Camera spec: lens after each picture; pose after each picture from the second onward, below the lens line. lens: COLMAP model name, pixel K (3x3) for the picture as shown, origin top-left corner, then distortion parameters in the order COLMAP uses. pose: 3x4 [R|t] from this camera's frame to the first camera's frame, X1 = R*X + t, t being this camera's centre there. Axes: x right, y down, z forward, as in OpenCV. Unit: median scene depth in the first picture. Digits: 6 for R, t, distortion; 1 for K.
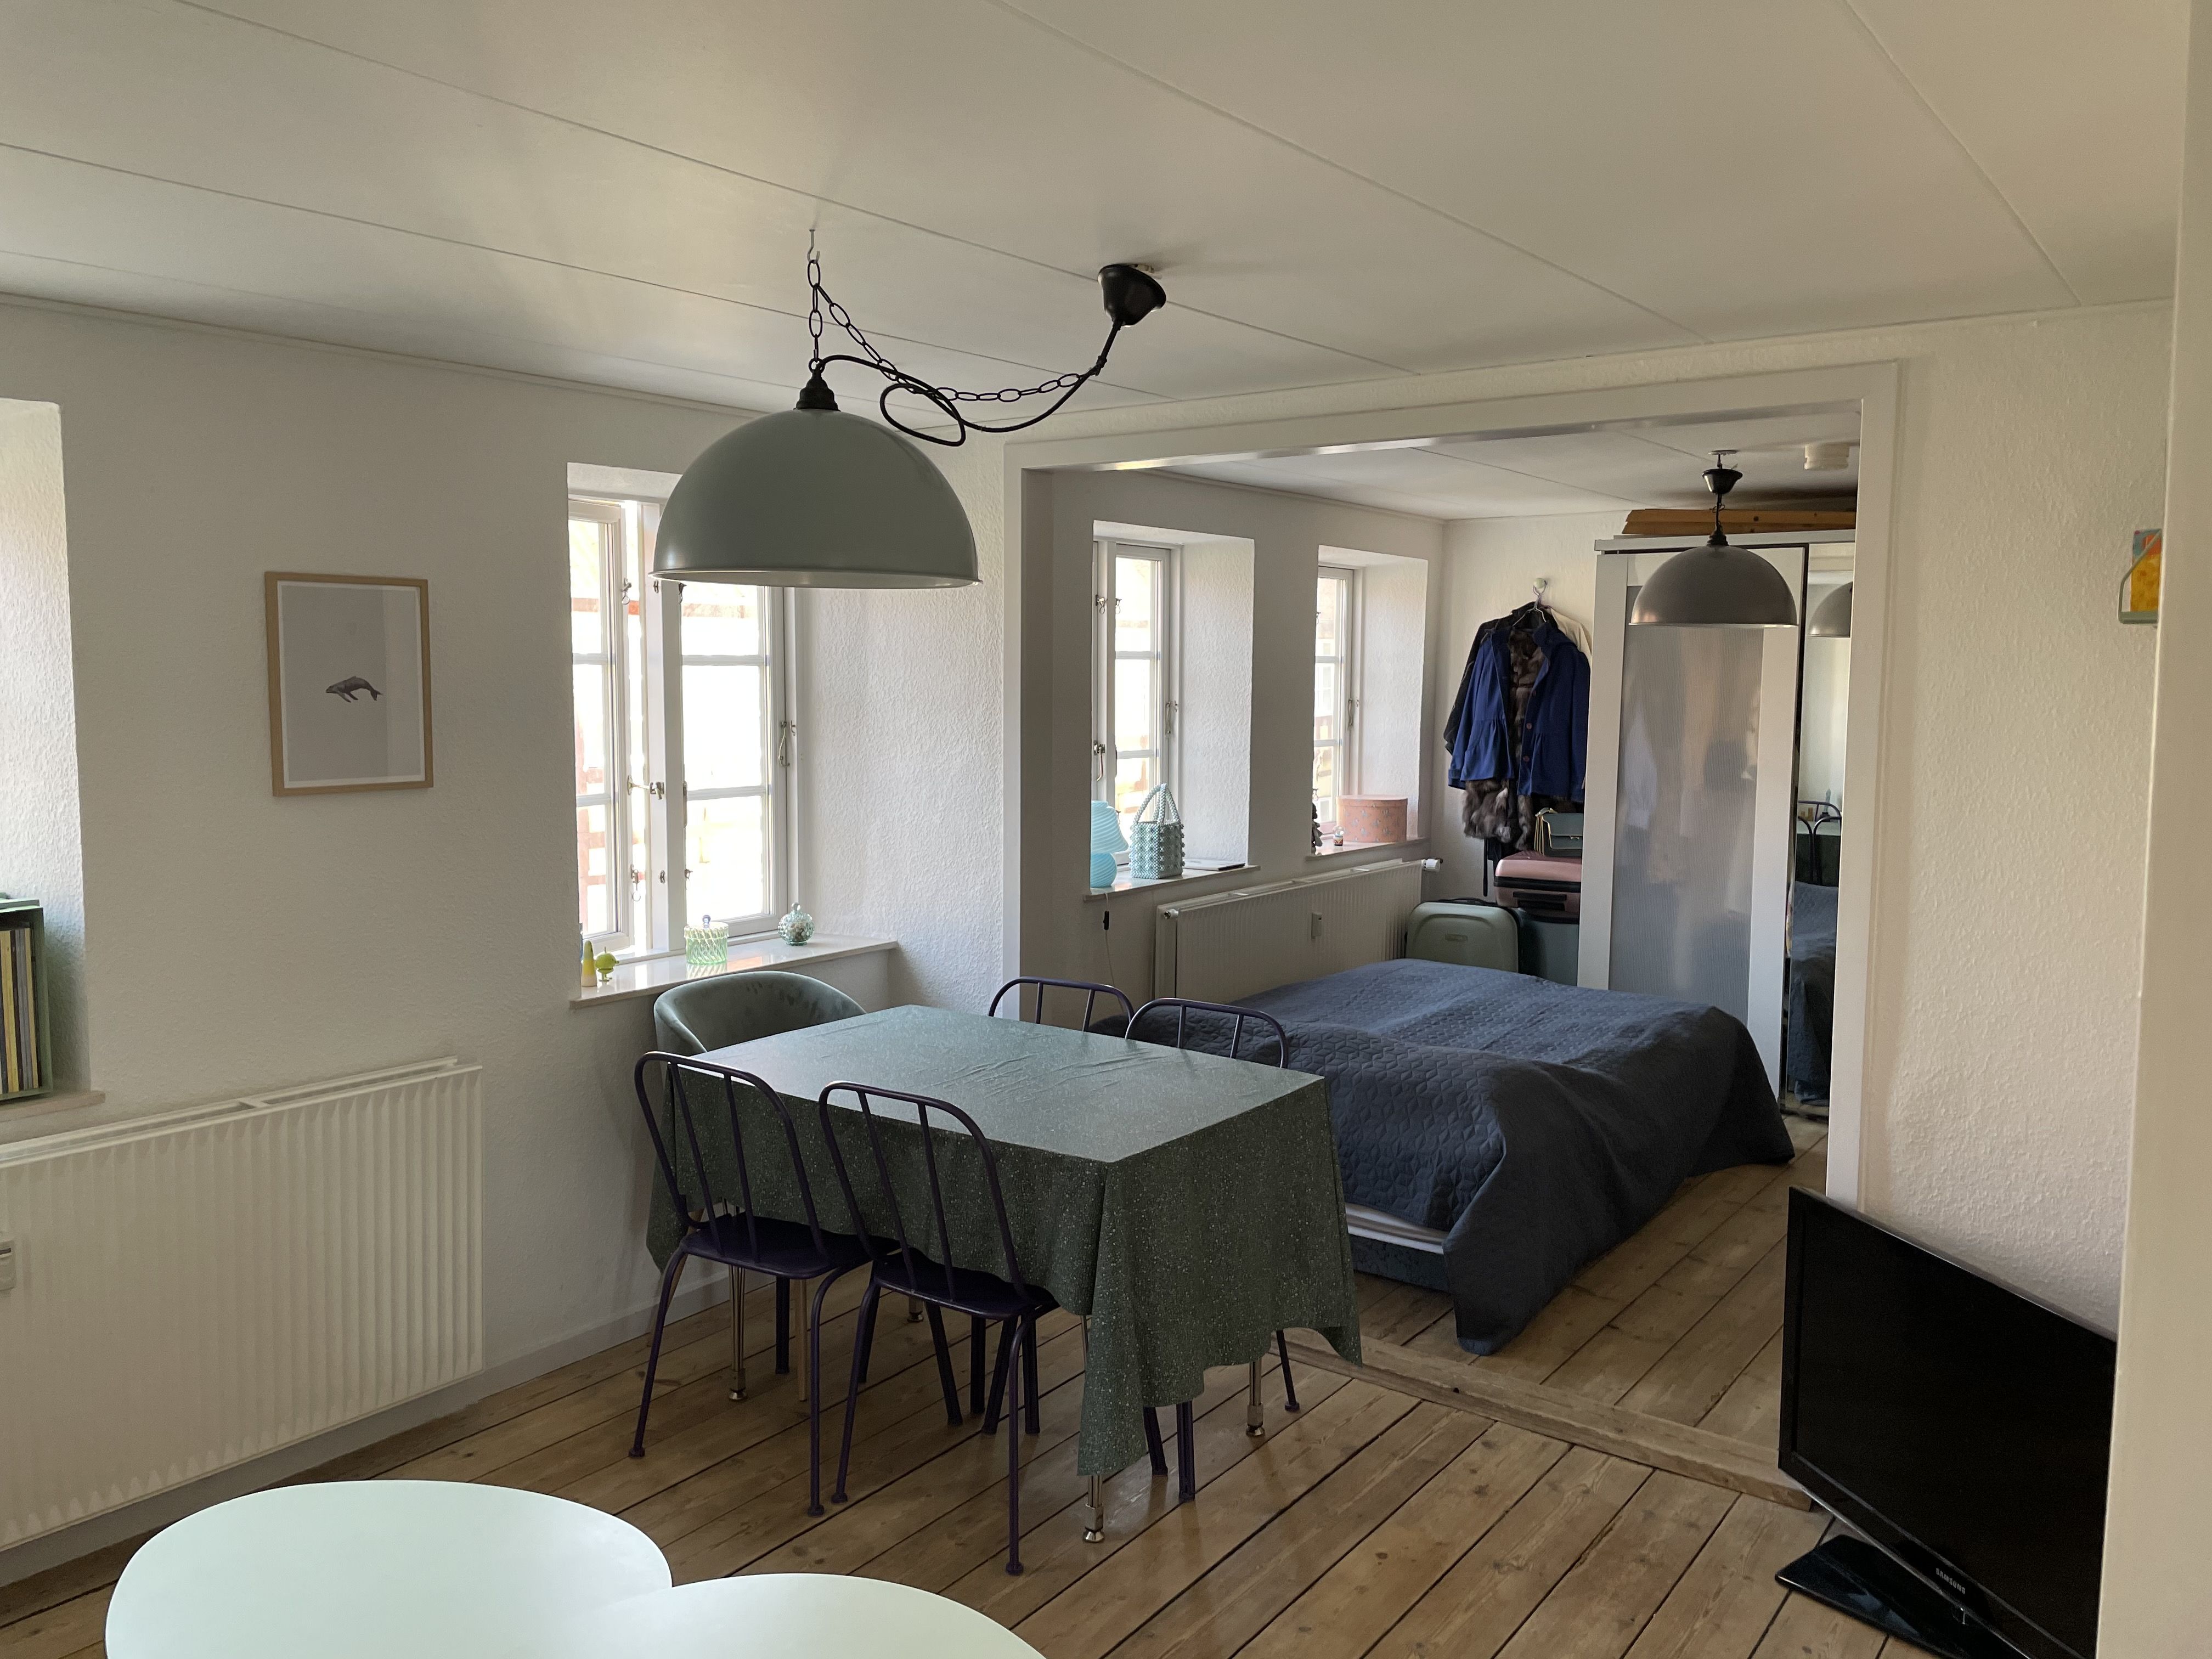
lens RADIAL K [[1683.1, 0, 1104.1], [0, 1683.1, 818.0], [0, 0, 1]] dist [0.008625, 0.001269]
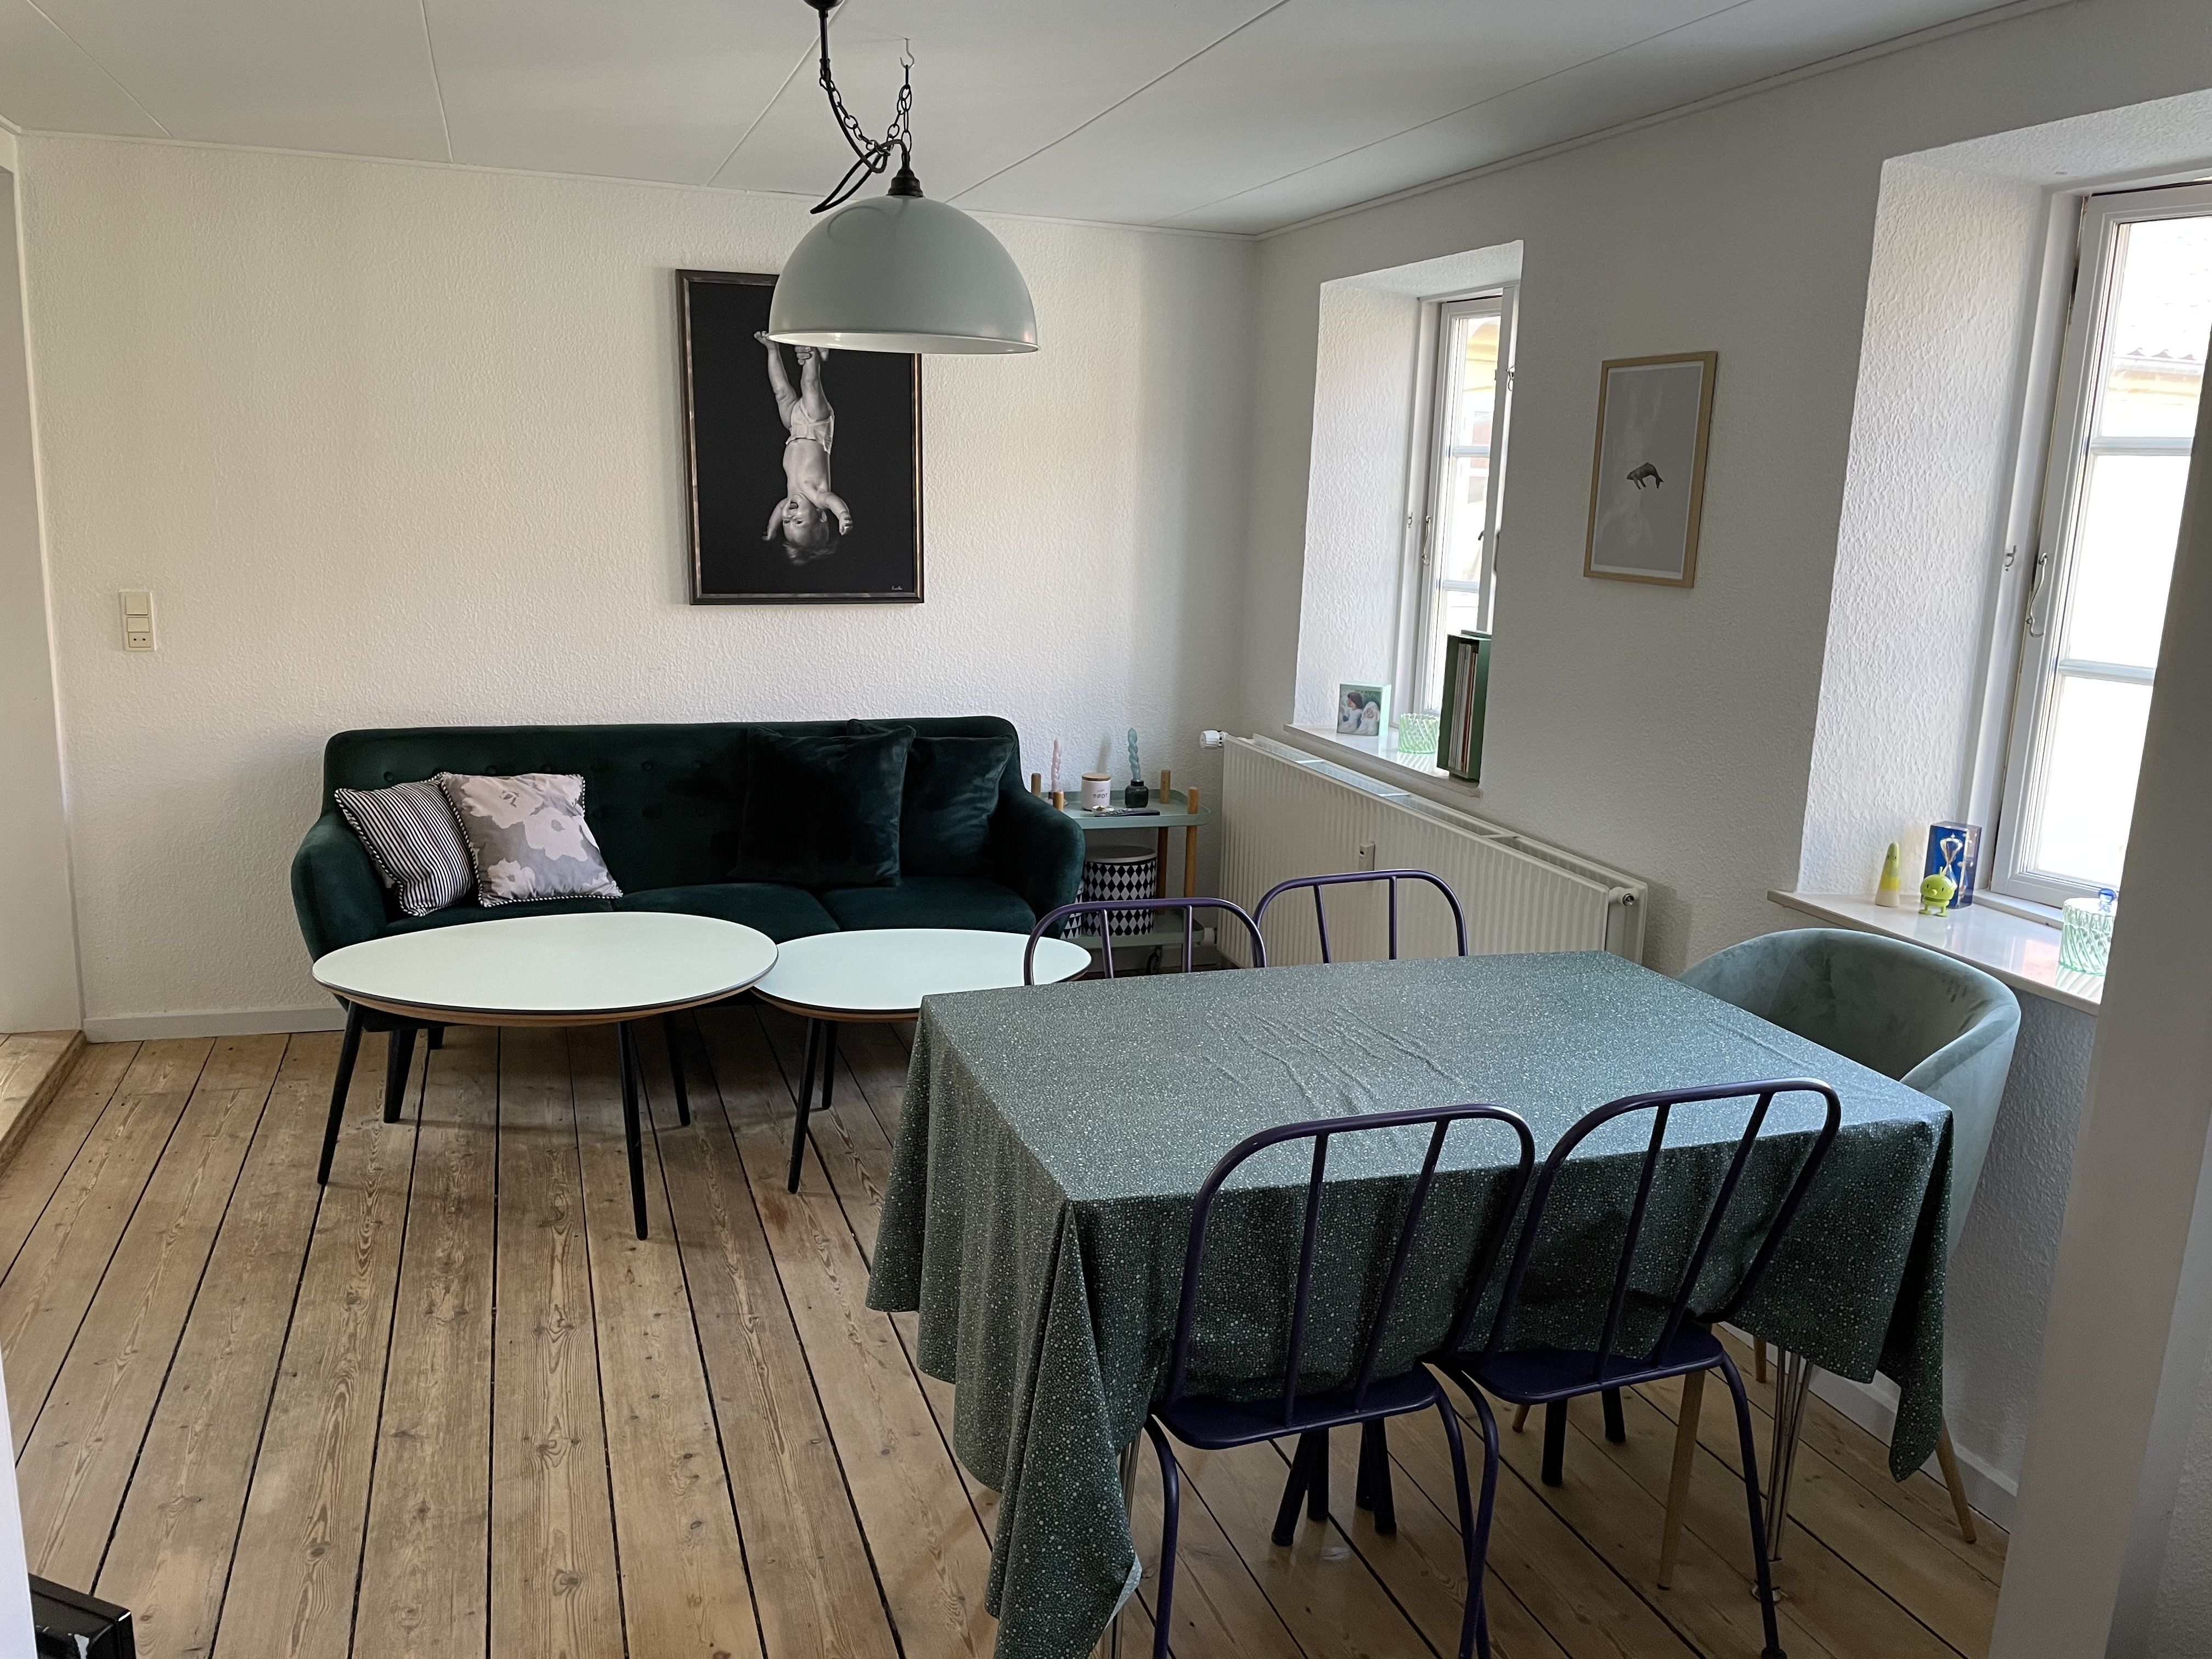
lens RADIAL K [[1683.1, 0, 1105.6], [0, 1683.1, 837.7], [0, 0, 1]] dist [0.008625, 0.001269]
pose [[-0.564646, 0.148429, -0.811877, 0.548494], [-0.113547, 0.960371, 0.254547, -0.087678], [0.817485, 0.235915, -0.525416, 1.299347]]
